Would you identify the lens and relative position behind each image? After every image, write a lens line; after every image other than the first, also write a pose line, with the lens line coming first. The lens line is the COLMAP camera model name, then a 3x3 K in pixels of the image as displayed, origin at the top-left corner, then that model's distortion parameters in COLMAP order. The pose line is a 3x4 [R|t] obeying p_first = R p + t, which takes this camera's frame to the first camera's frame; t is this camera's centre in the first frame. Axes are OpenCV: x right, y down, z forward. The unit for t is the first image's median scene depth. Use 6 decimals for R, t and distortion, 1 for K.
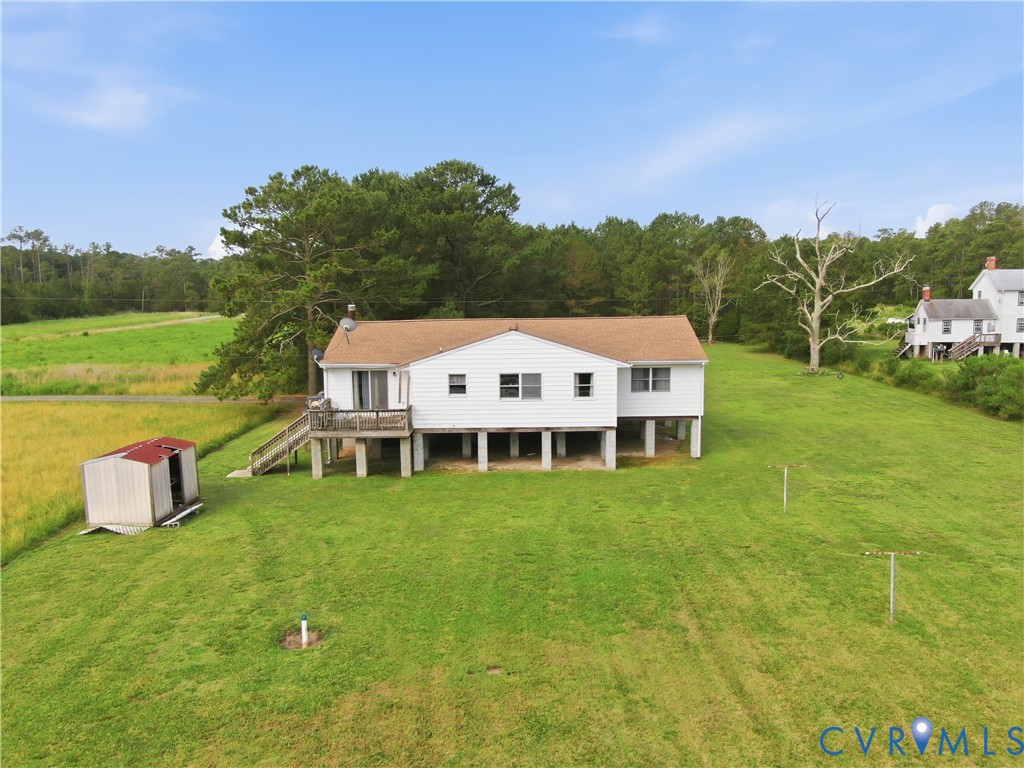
lens RADIAL K [[820.9, 0, 516.7], [0, 820.9, 381.9], [0, 0, 1]] dist [-0.007116, -0.010999]
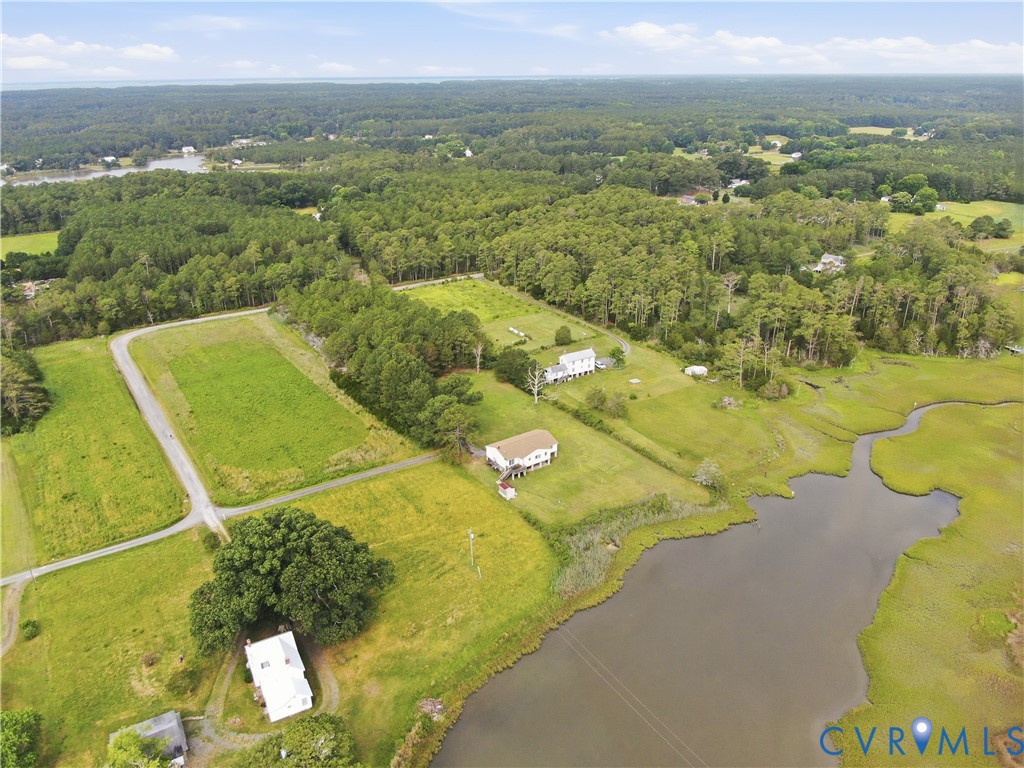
lens RADIAL K [[738.4, 0, 511.9], [0, 738.4, 386.1], [0, 0, 1]] dist [-0.023678, 0.007728]
pose [[0.816572, -0.220720, 0.533380, -2.935478], [0.069229, 0.954787, 0.289119, -2.077441], [-0.573078, -0.199161, 0.794932, -3.137603]]
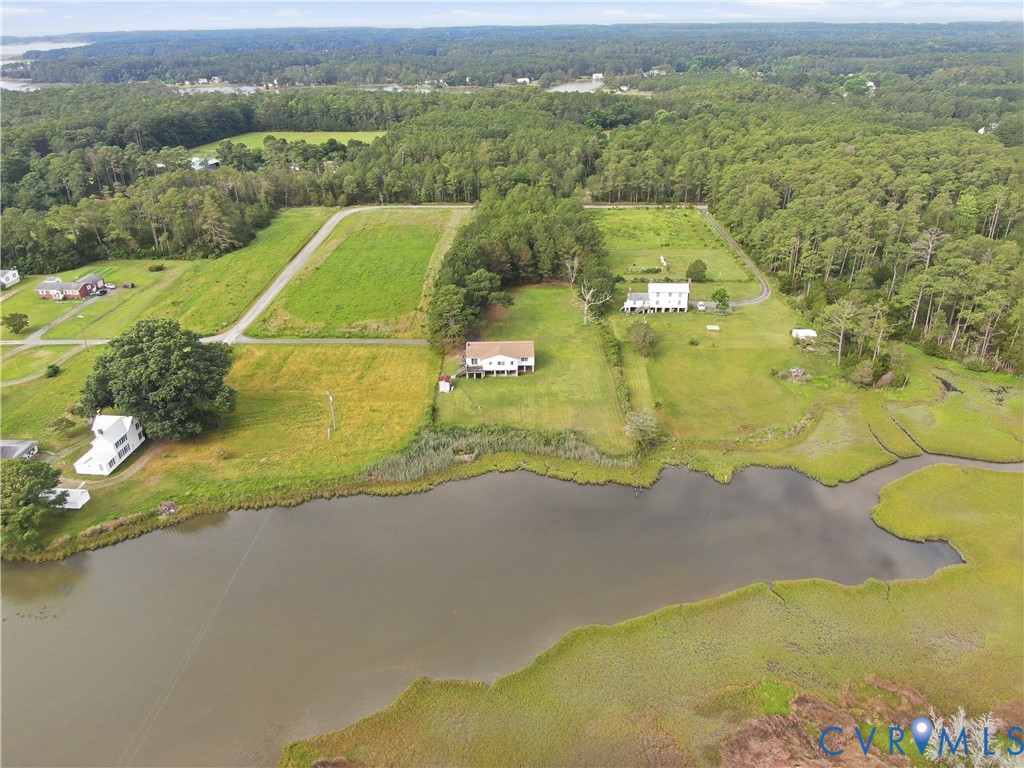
lens RADIAL K [[738.4, 0, 515.7], [0, 738.4, 382.4], [0, 0, 1]] dist [-0.023678, 0.007728]
pose [[0.999789, -0.007490, 0.019125, 0.005744], [0.000770, 0.944154, 0.329503, -1.570032], [-0.020525, -0.329419, 0.943961, -3.943503]]
